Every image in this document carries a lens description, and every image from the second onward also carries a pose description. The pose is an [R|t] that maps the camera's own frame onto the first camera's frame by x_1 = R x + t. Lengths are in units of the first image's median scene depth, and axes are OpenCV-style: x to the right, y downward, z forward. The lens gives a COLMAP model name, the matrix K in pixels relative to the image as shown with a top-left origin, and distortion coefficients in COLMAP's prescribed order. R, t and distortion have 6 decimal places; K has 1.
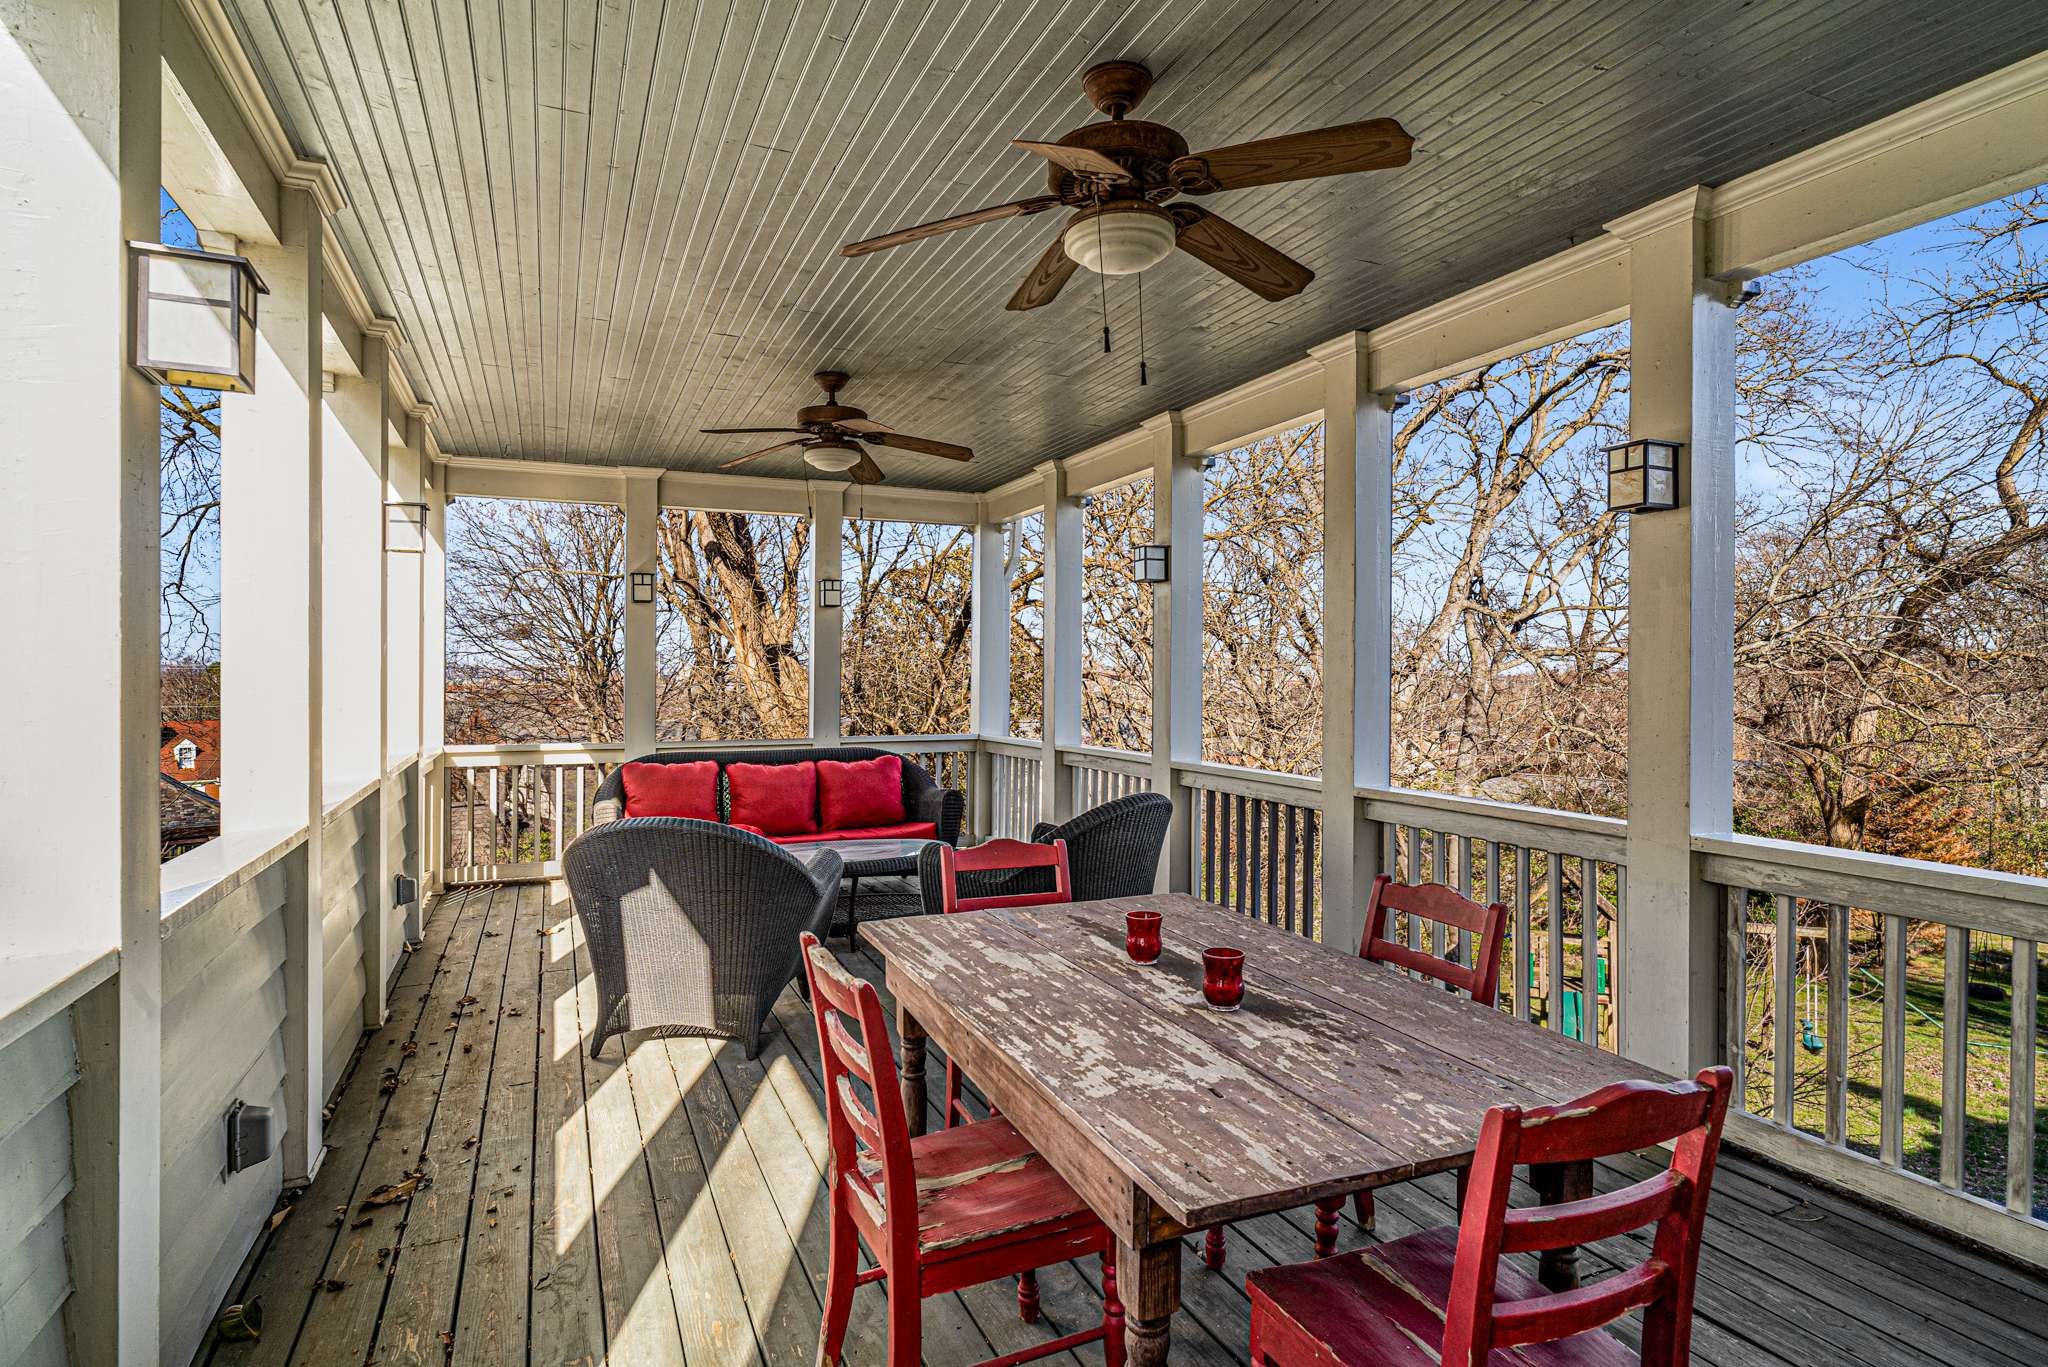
lens RADIAL K [[1094.7, 0, 1013.2], [0, 1094.7, 679.5], [0, 0, 1]] dist [-0.000365, -0.000125]
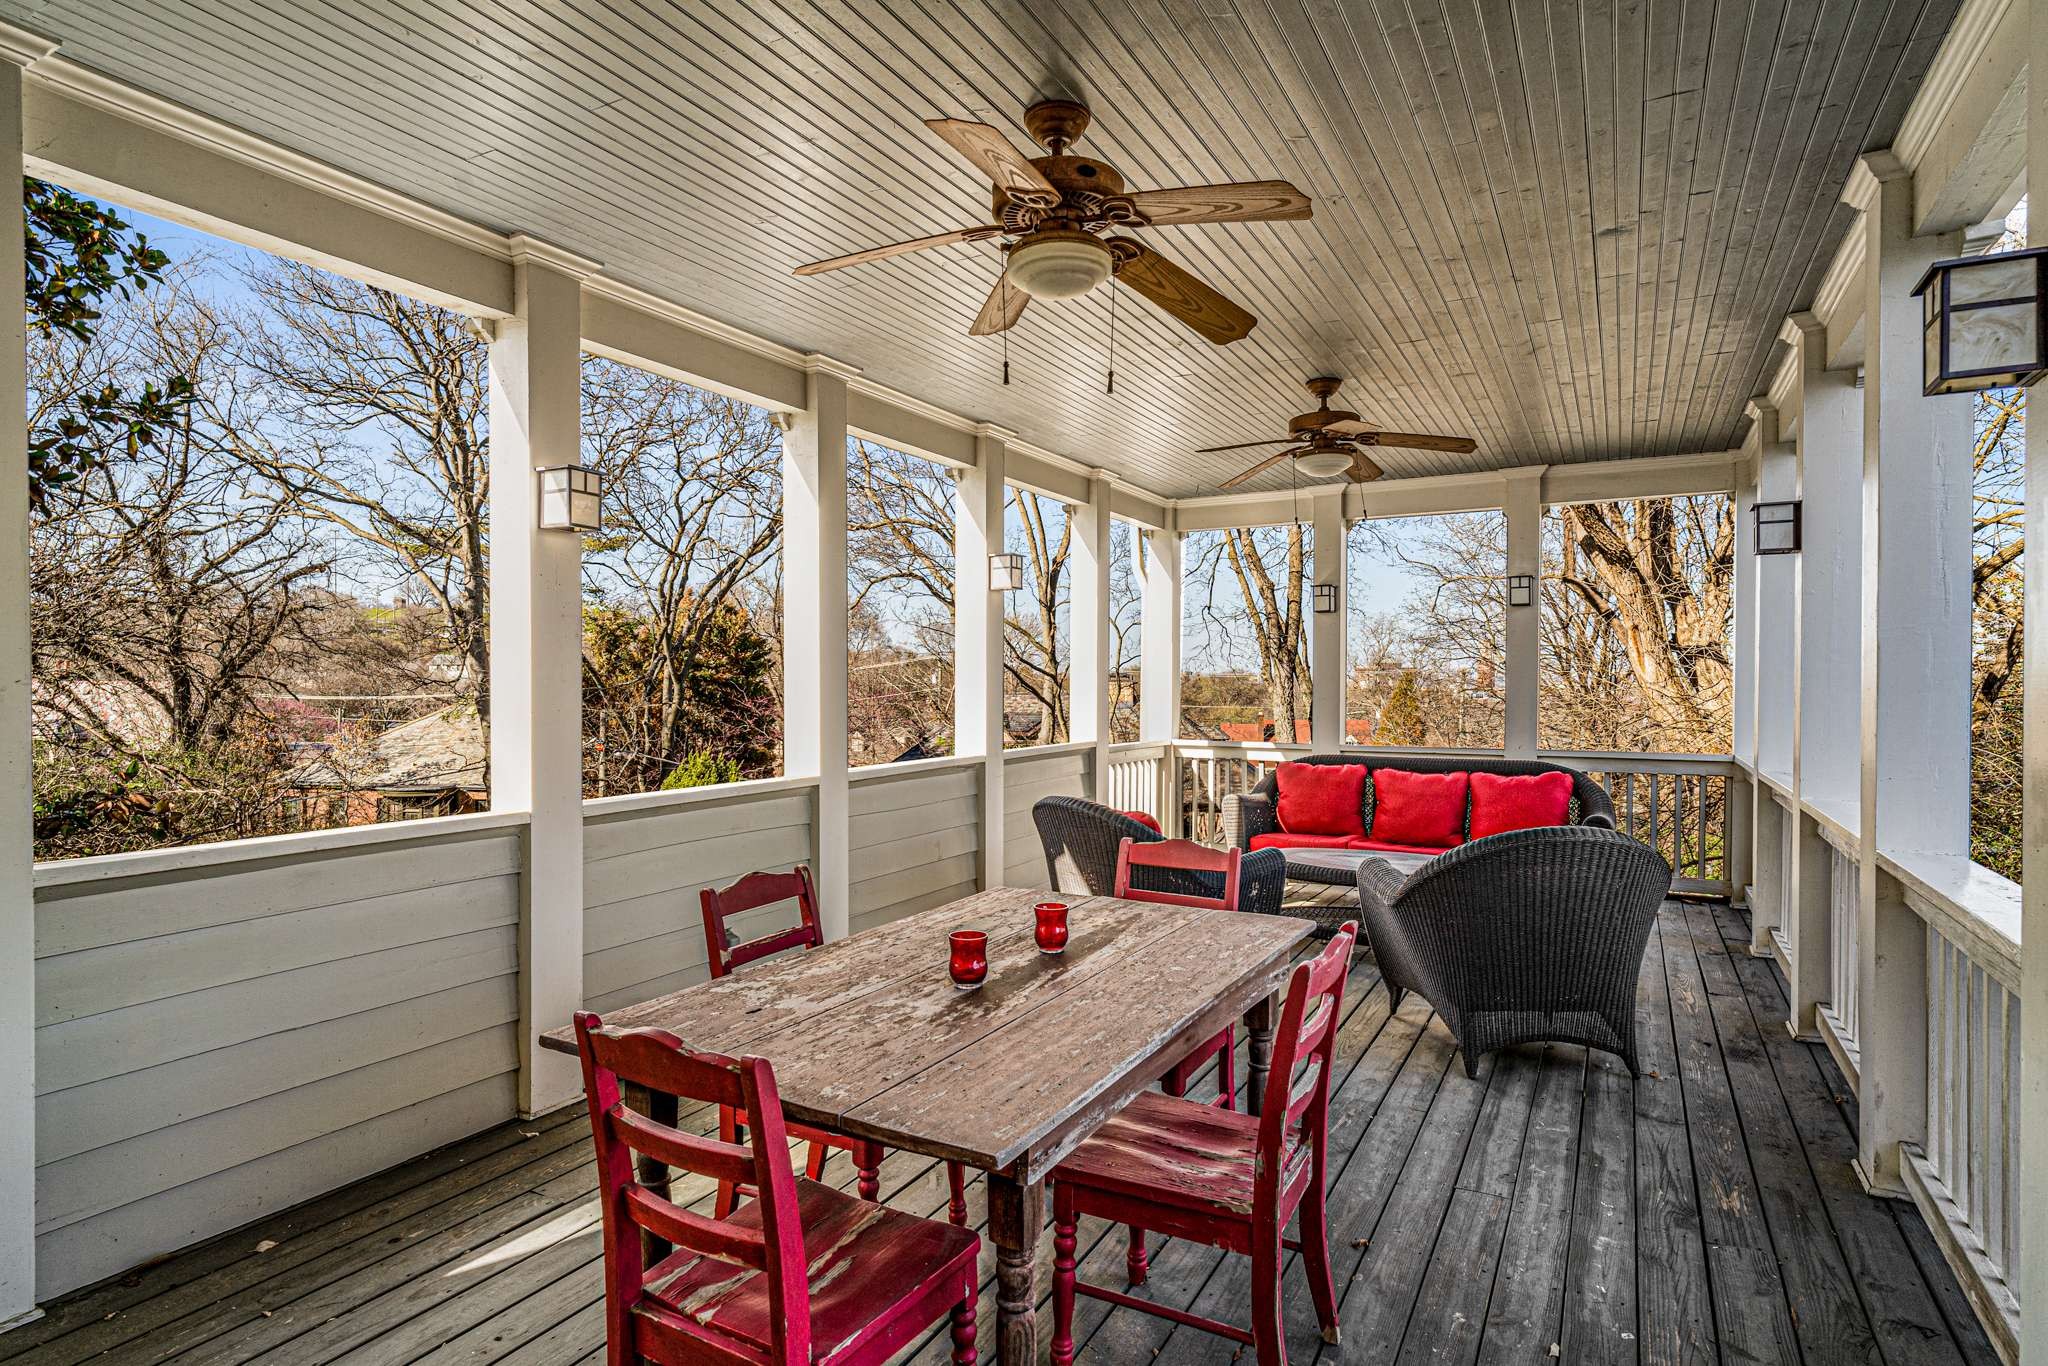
lens RADIAL K [[1094.7, 0, 1005.8], [0, 1094.7, 684.7], [0, 0, 1]] dist [-0.000365, -0.000125]
pose [[0.596765, 0.001228, -0.802415, 0.346992], [-0.003044, 0.999995, -0.000733, 0.001283], [0.802411, 0.002880, 0.596765, 0.124109]]
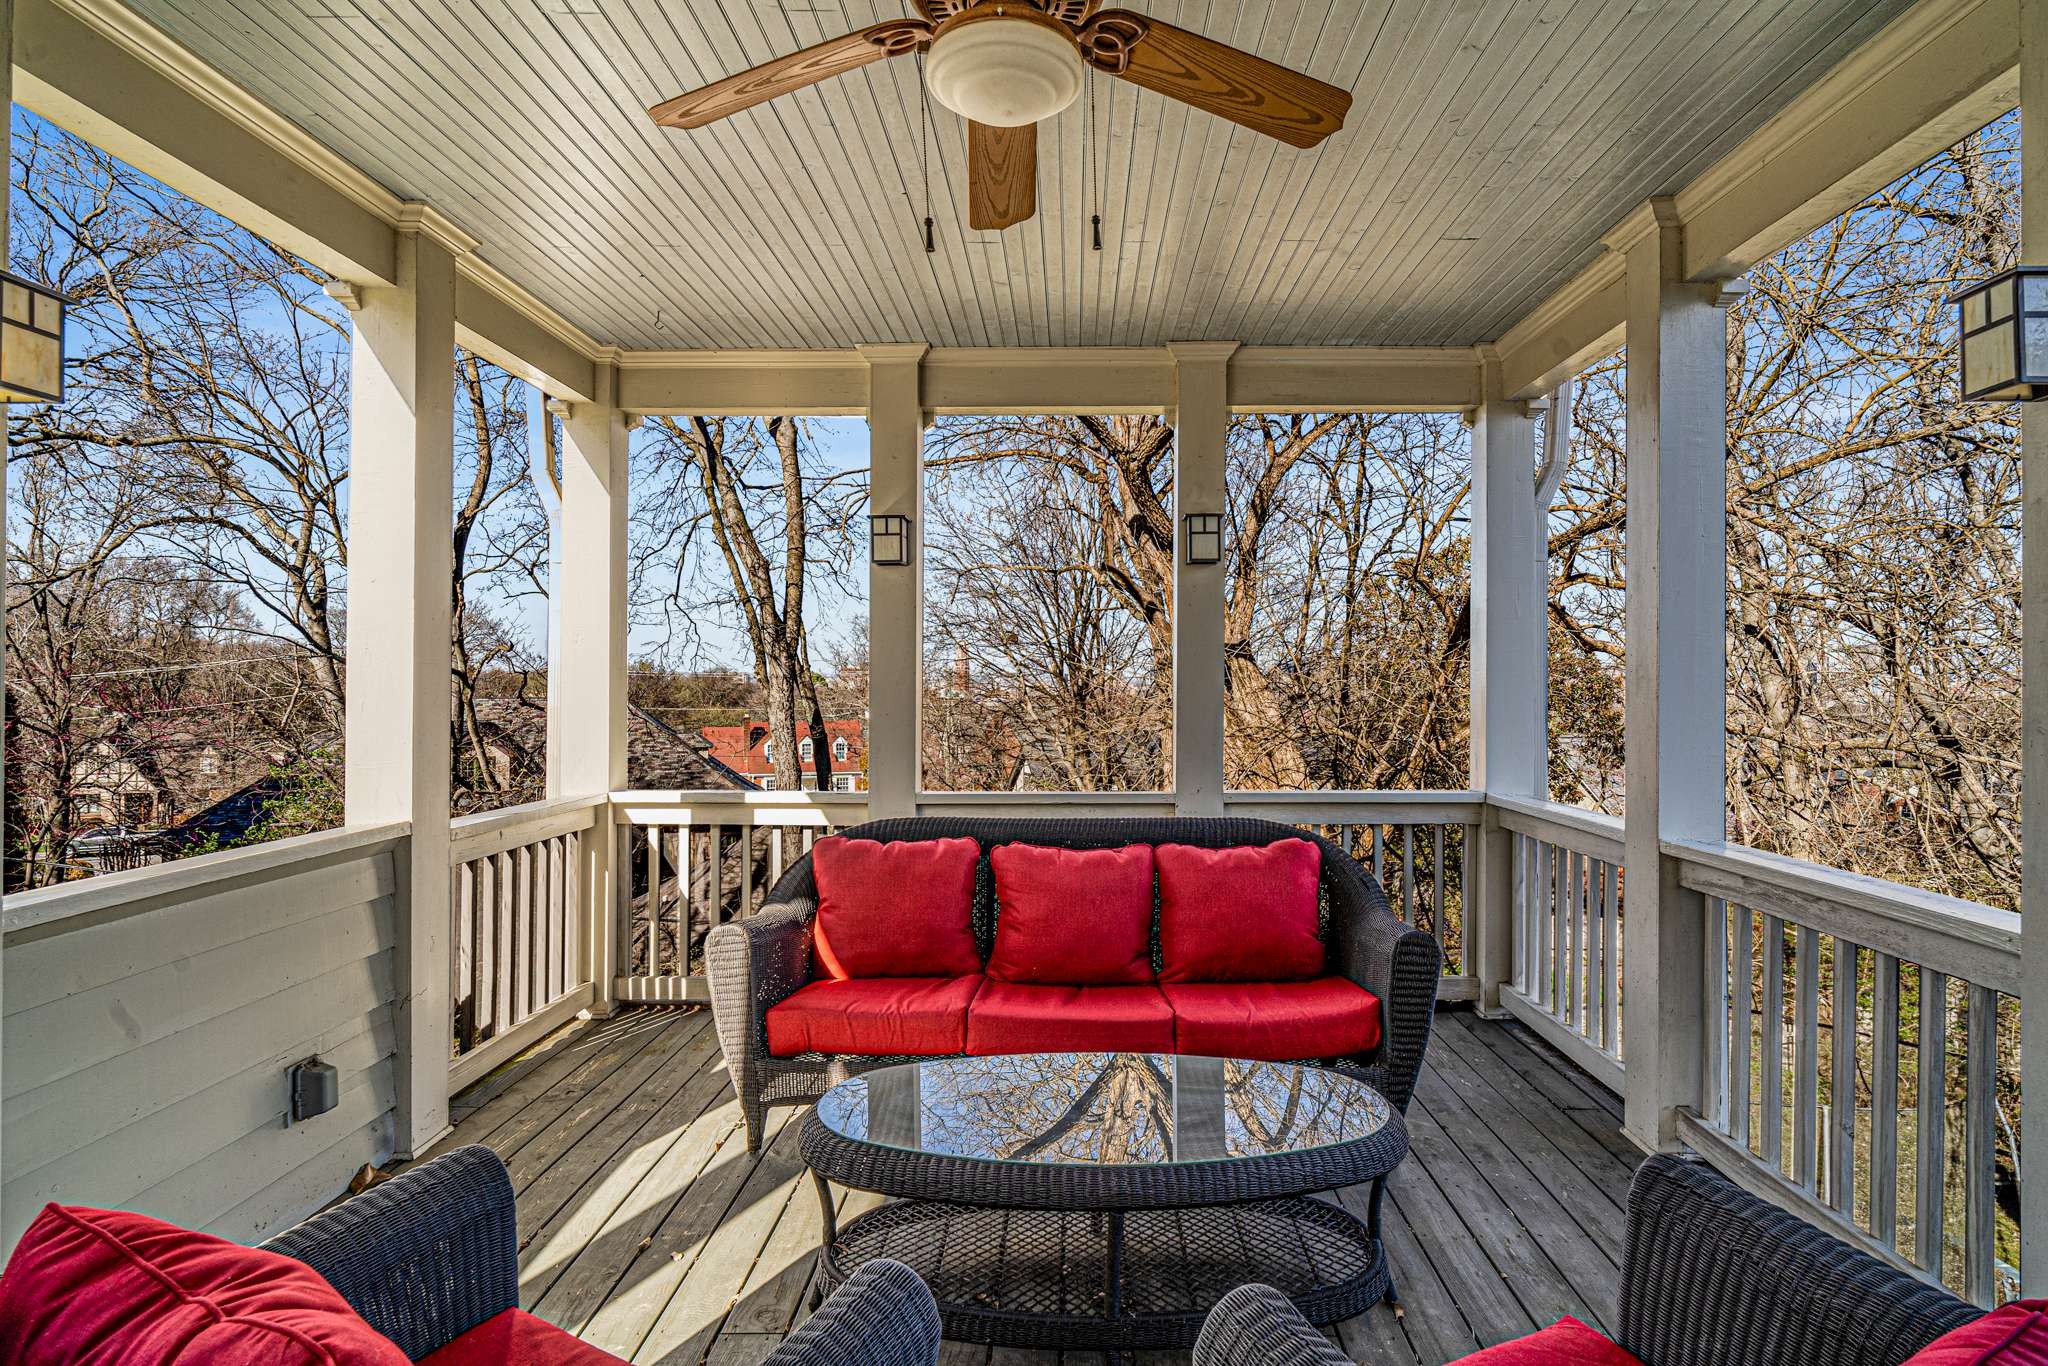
lens RADIAL K [[1094.7, 0, 1072.6], [0, 1094.7, 671.8], [0, 0, 1]] dist [-0.000365, -0.000125]
pose [[0.917010, -0.004939, -0.398833, -0.002984], [-0.000112, 0.999920, -0.012640, -0.003392], [0.398864, 0.011635, 0.916936, 0.507775]]
